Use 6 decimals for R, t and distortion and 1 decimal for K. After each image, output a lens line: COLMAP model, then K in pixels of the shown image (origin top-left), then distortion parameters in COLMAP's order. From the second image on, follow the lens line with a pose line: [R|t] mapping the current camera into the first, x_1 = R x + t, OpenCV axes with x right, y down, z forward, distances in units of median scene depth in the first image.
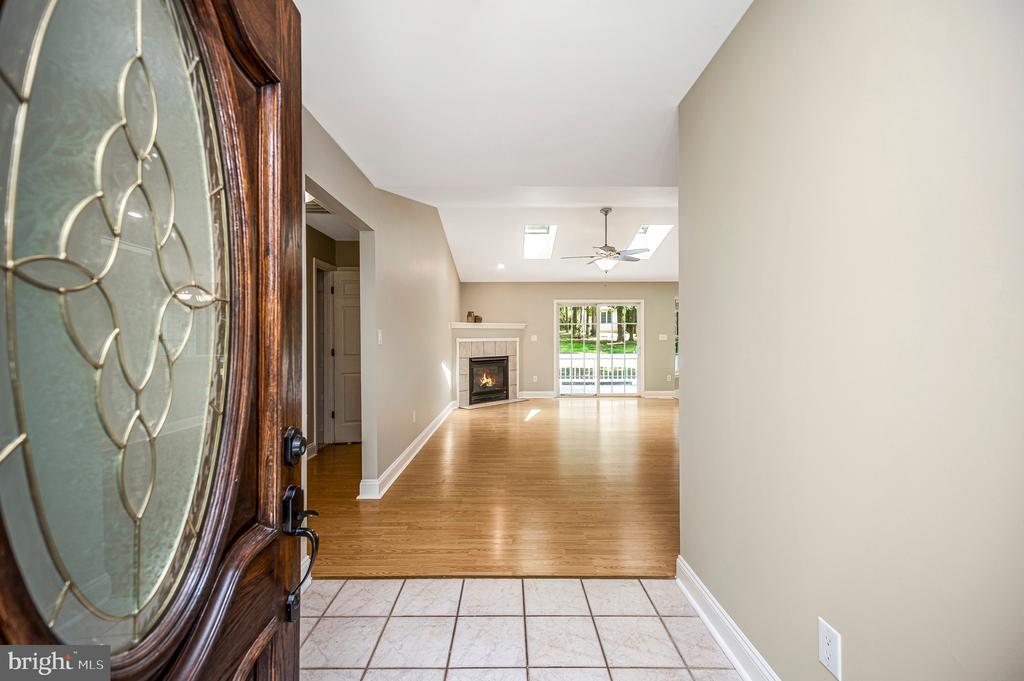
lens RADIAL K [[431.1, 0, 504.5], [0, 431.1, 338.4], [0, 0, 1]] dist [0.003757, -0.000868]
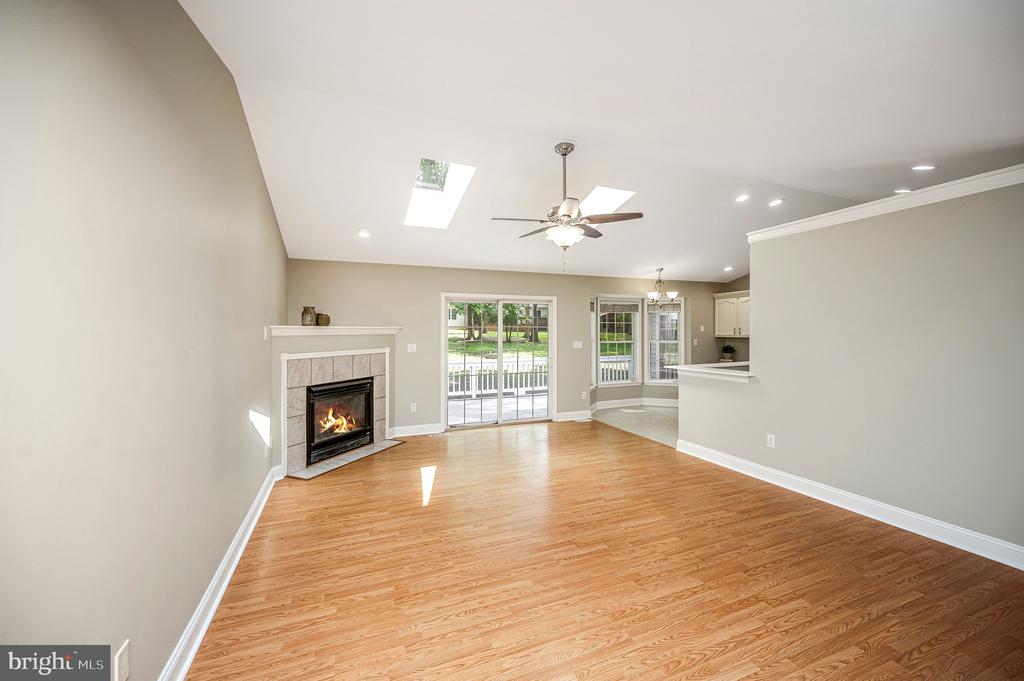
lens RADIAL K [[431.1, 0, 525.8], [0, 431.1, 336.4], [0, 0, 1]] dist [0.003757, -0.000868]
pose [[0.918937, -0.001274, 0.394403, -0.037588], [-0.001098, 0.999983, 0.005788, -0.024708], [-0.394404, -0.005752, 0.918919, 0.335211]]
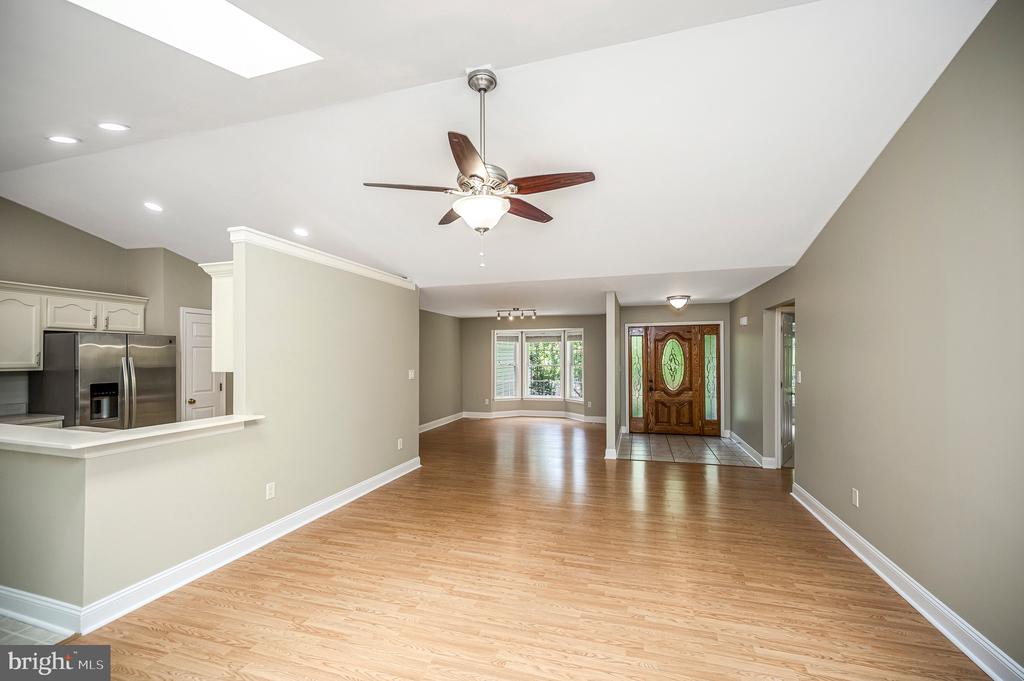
lens RADIAL K [[431.1, 0, 518.1], [0, 431.1, 354.7], [0, 0, 1]] dist [0.003757, -0.000868]
pose [[-0.961229, 0.009857, 0.275574, 0.076610], [0.008598, 0.999946, -0.005775, -0.028558], [-0.275616, -0.003182, -0.961263, 1.041344]]
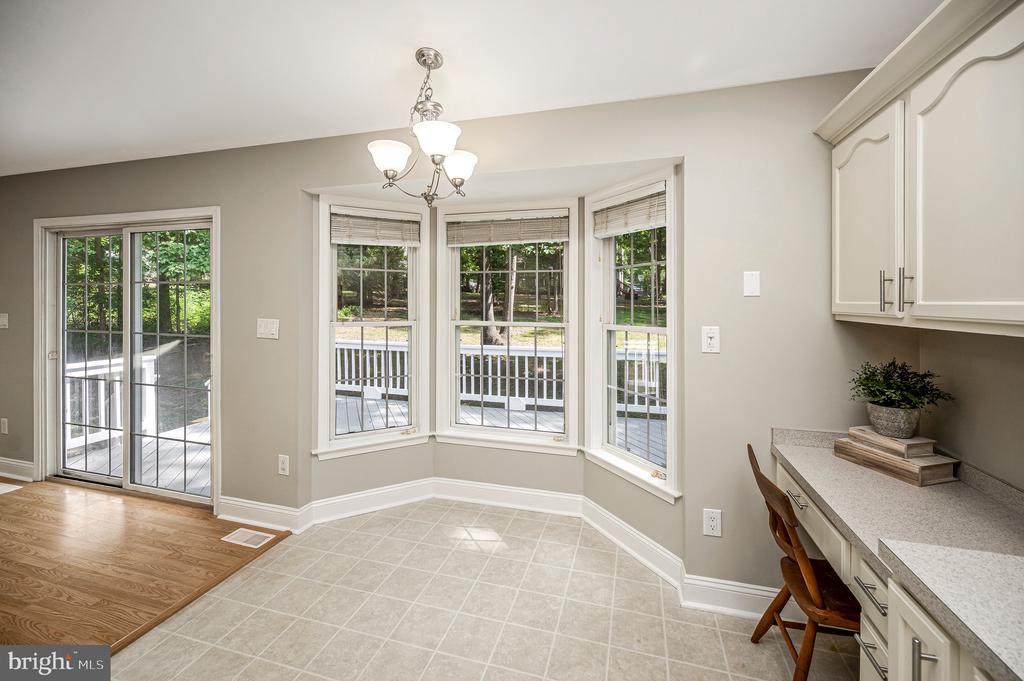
lens RADIAL K [[431.1, 0, 516.8], [0, 431.1, 305.8], [0, 0, 1]] dist [0.003757, -0.000868]
pose [[0.963031, 0.012793, -0.269087, 0.672485], [-0.010534, 0.999896, 0.009836, -0.025901], [0.269185, -0.006638, 0.963066, 0.829799]]
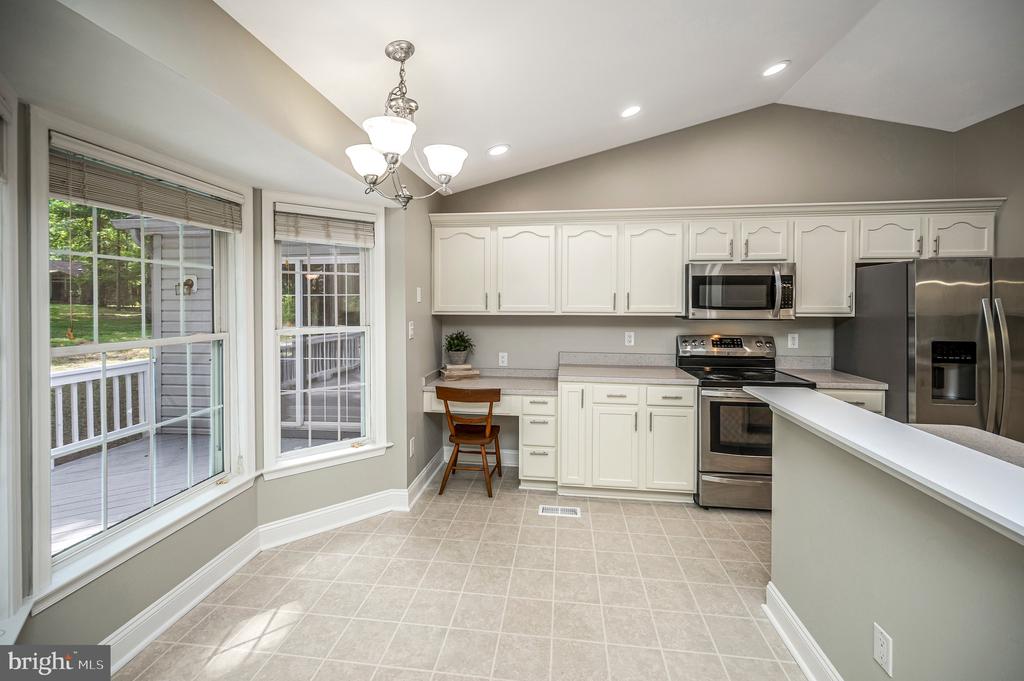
lens RADIAL K [[431.1, 0, 502.9], [0, 431.1, 305.9], [0, 0, 1]] dist [0.003757, -0.000868]
pose [[0.112098, 0.000170, 0.993697, 0.346708], [-0.000709, 1.000000, -0.000091, -0.027224], [-0.993697, -0.000694, 0.112098, 0.969750]]
